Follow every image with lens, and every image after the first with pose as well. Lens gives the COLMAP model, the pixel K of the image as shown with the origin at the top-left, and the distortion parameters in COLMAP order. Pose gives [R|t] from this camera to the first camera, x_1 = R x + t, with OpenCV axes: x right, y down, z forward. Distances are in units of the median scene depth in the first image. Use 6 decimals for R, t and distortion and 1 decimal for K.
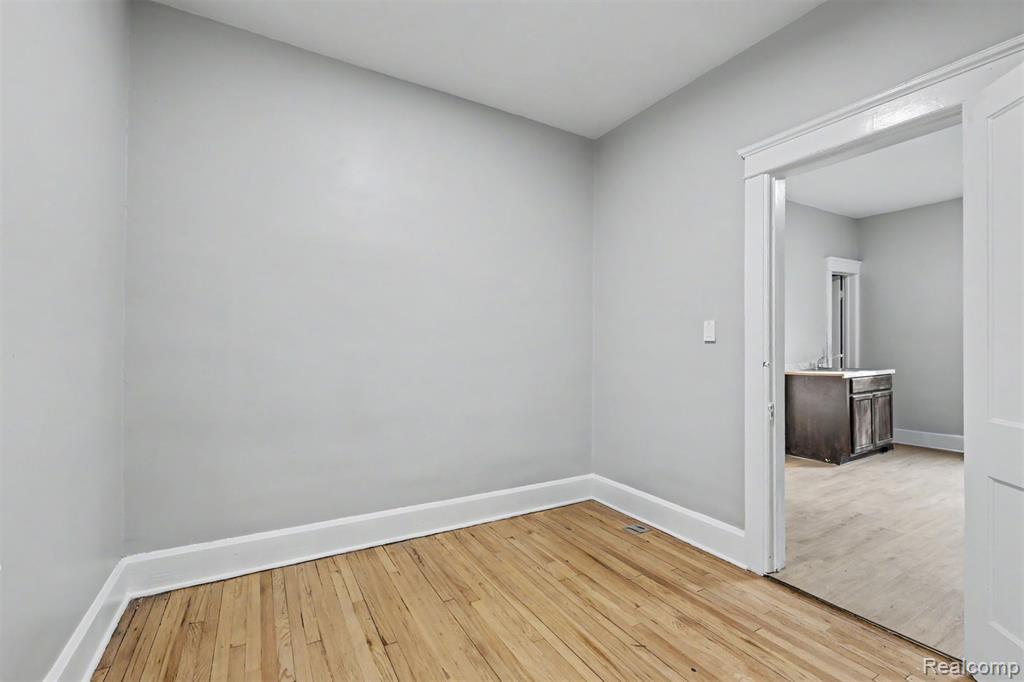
lens RADIAL K [[450.3, 0, 513.5], [0, 450.3, 343.3], [0, 0, 1]] dist [-0.000266, 0.000117]
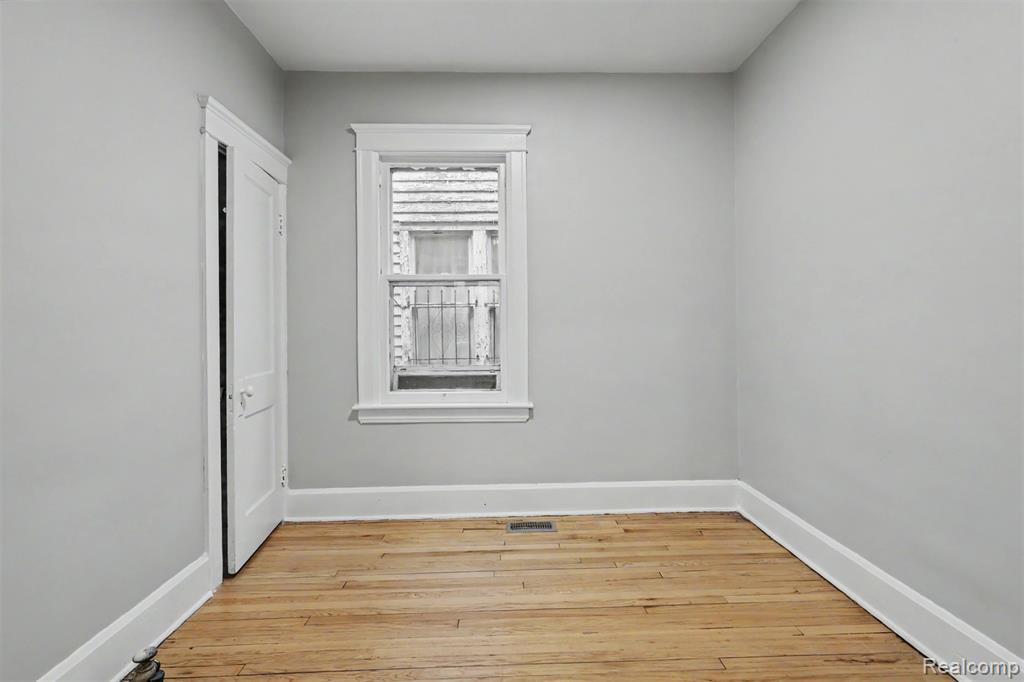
lens RADIAL K [[450.3, 0, 513.4], [0, 450.3, 336.3], [0, 0, 1]] dist [-0.000266, 0.000117]
pose [[-0.464095, 0.018523, -0.885592, 0.721541], [0.014454, 0.999807, 0.013337, 0.005642], [0.885667, -0.006611, -0.464273, 1.106291]]
